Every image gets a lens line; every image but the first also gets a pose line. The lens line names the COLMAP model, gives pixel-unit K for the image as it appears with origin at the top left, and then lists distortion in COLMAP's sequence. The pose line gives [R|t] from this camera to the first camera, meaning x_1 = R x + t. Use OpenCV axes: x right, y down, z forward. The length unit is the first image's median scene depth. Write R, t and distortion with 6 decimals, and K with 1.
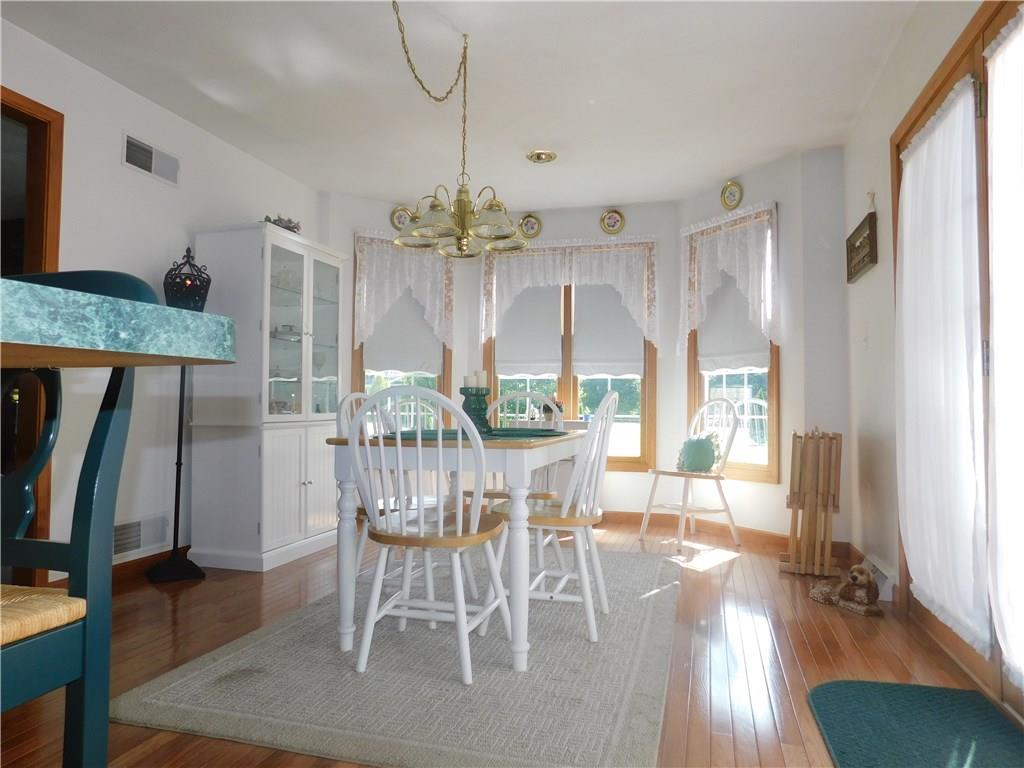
lens RADIAL K [[678.5, 0, 511.9], [0, 678.5, 385.3], [0, 0, 1]] dist [-0.064417, 0.051643]
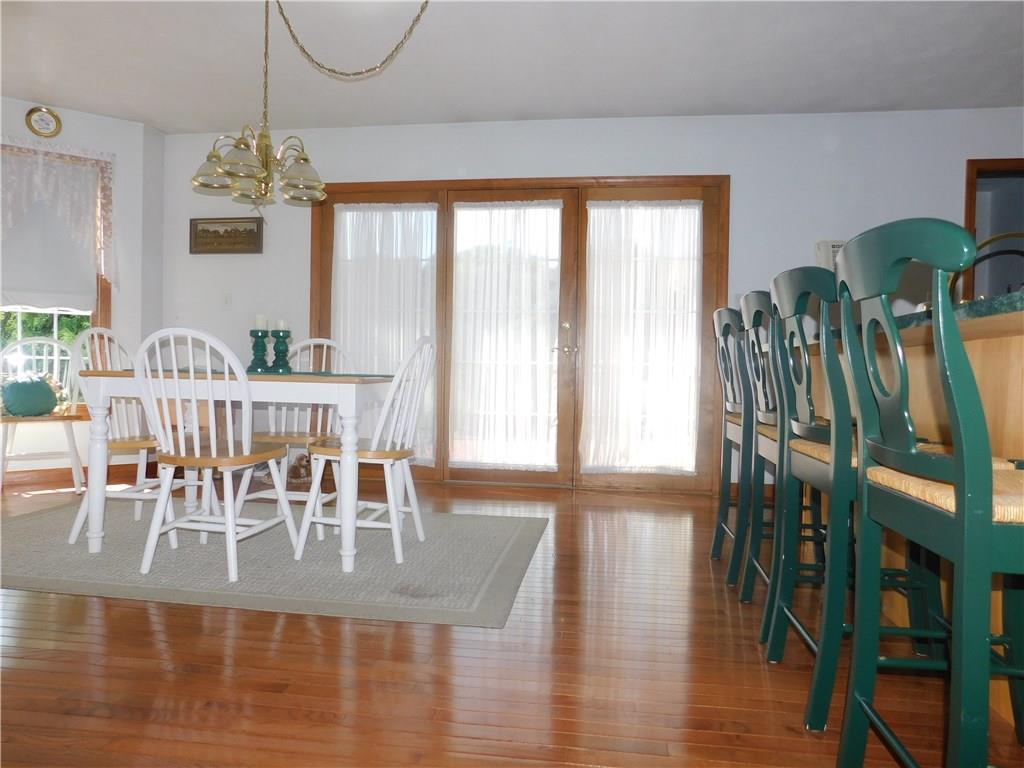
lens RADIAL K [[678.5, 0, 512.5], [0, 678.5, 385.1], [0, 0, 1]] dist [-0.064417, 0.051643]
pose [[-0.146725, -0.031927, 0.988662, -0.792011], [-0.046917, 0.998579, 0.025285, 0.034699], [-0.988064, -0.042675, -0.148014, 0.533352]]
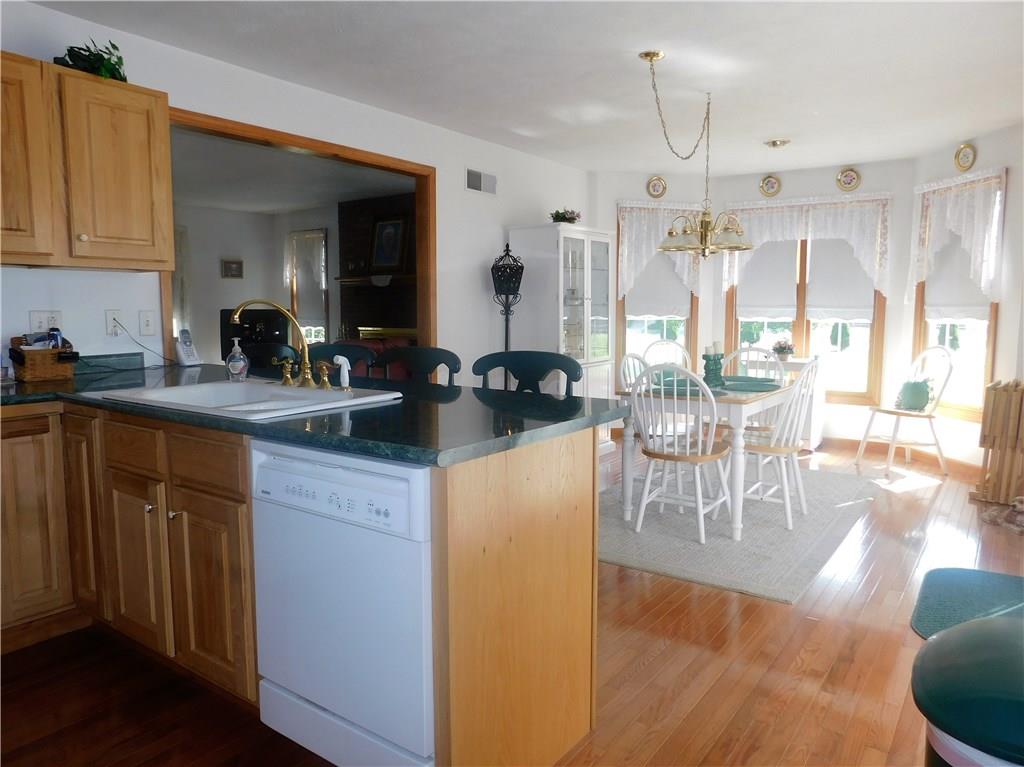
lens RADIAL K [[678.5, 0, 516.9], [0, 678.5, 381.7], [0, 0, 1]] dist [-0.064417, 0.051643]
pose [[0.938820, 0.025343, -0.343473, 0.030901], [0.019016, 0.991953, 0.125169, -0.081192], [0.343882, -0.124043, 0.930784, -0.314727]]
